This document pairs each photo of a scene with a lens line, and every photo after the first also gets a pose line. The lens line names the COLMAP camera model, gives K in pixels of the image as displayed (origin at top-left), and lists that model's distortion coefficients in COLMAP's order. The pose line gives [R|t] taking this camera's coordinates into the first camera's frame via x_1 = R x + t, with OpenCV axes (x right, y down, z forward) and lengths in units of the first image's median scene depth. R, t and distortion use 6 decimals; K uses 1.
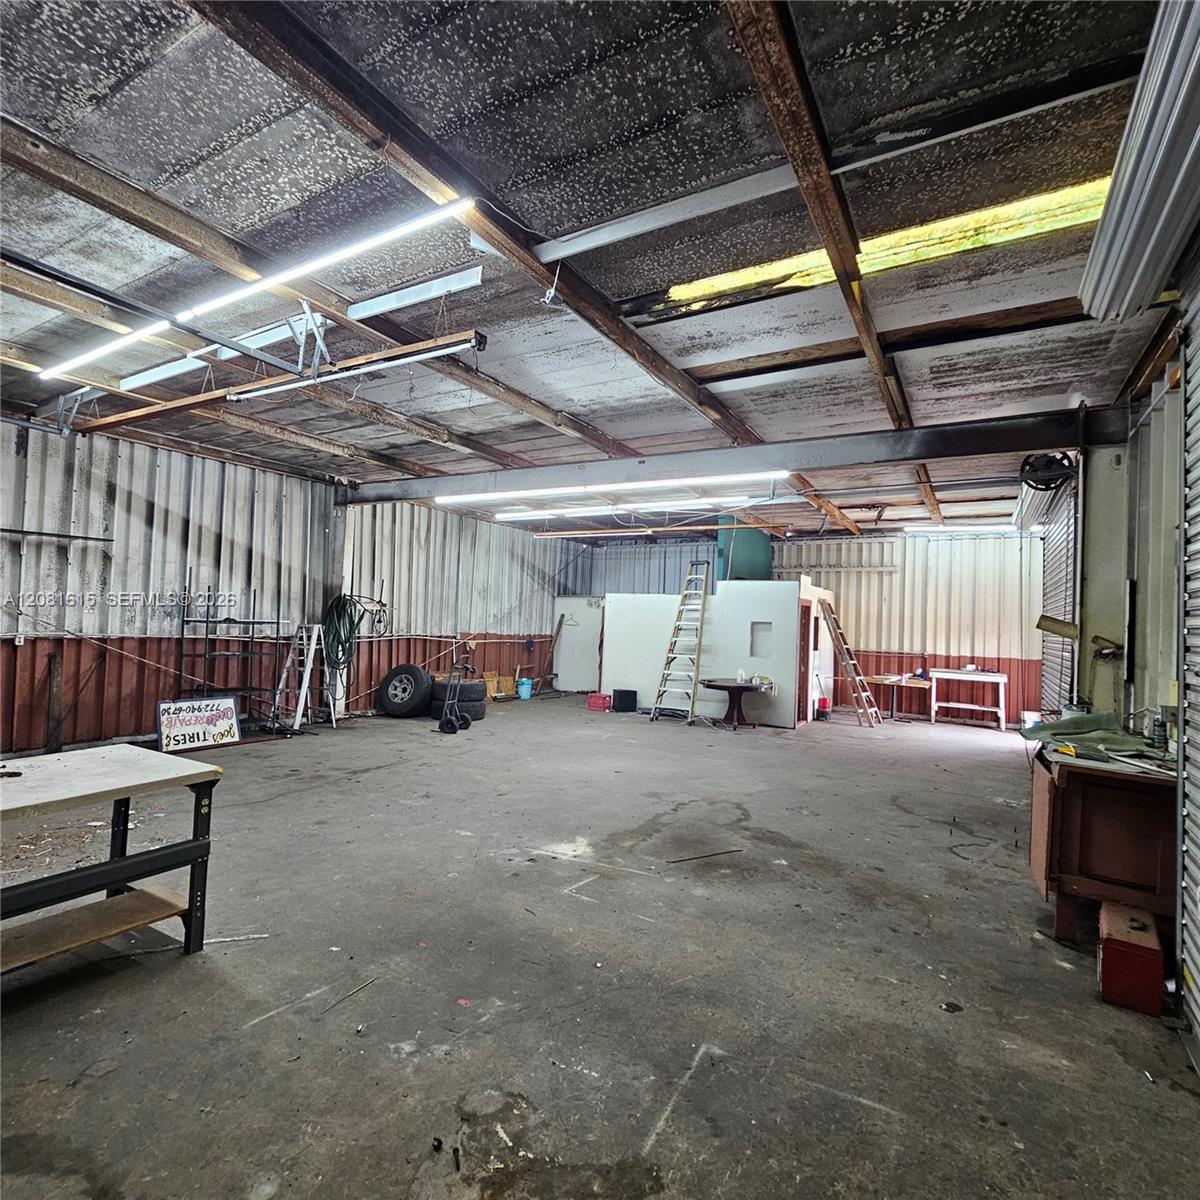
lens RADIAL K [[648.2, 0, 611.4], [0, 648.2, 600.9], [0, 0, 1]] dist [-0.004395, -0.003593]
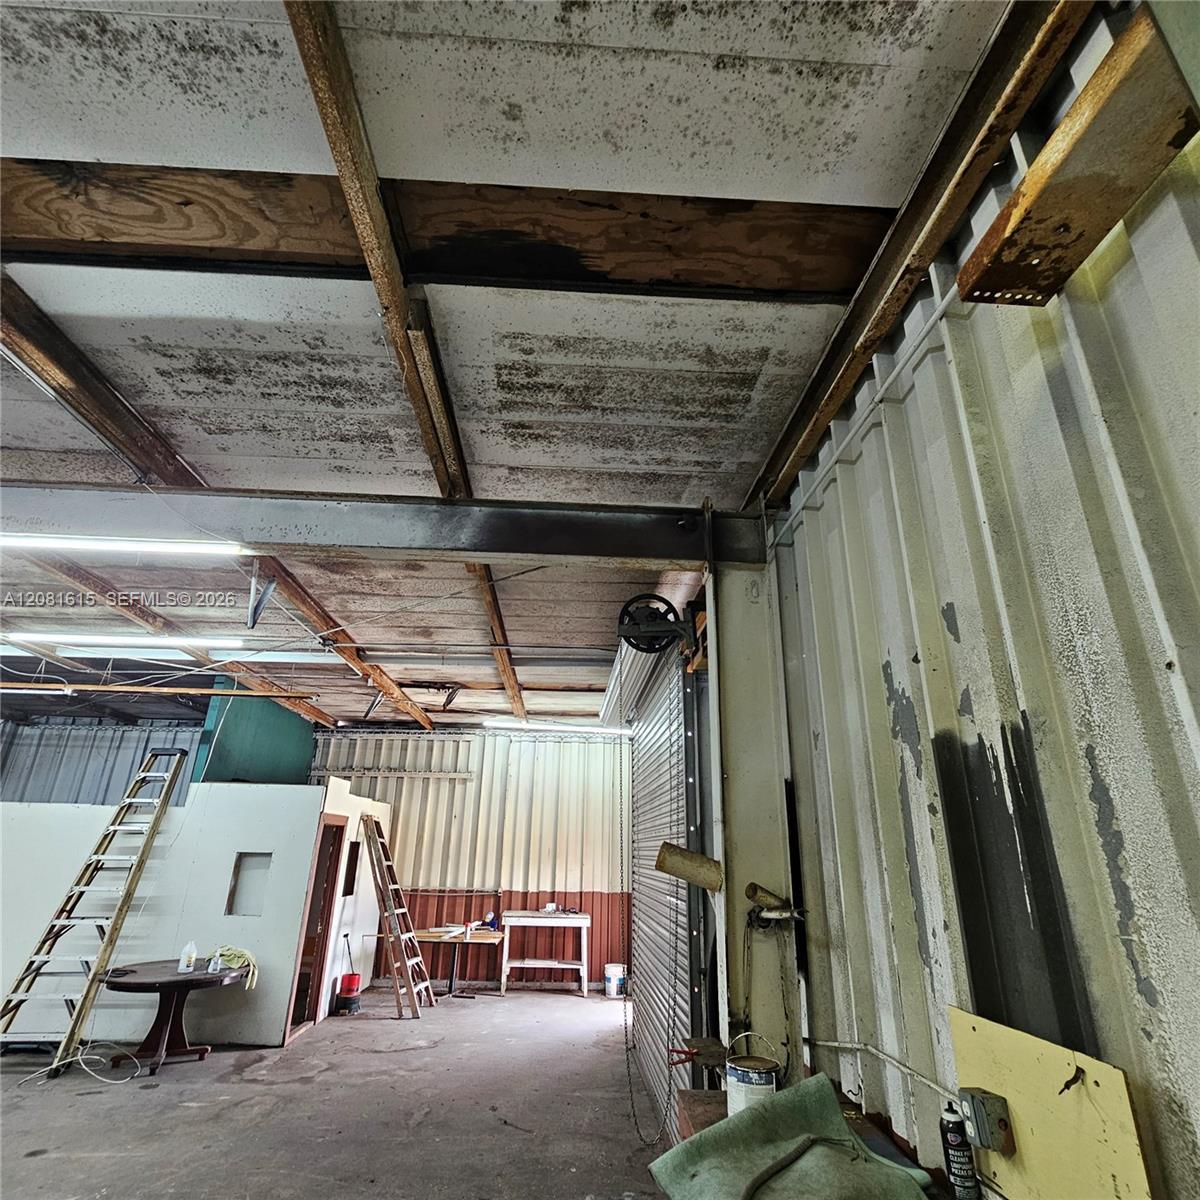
lens RADIAL K [[648.2, 0, 611.4], [0, 648.2, 600.9], [0, 0, 1]] dist [-0.004395, -0.003593]
pose [[0.831283, 0.178806, 0.526306, 0.140935], [-0.001104, 0.947377, -0.320117, 0.001617], [-0.555849, 0.265527, 0.787736, 0.248733]]
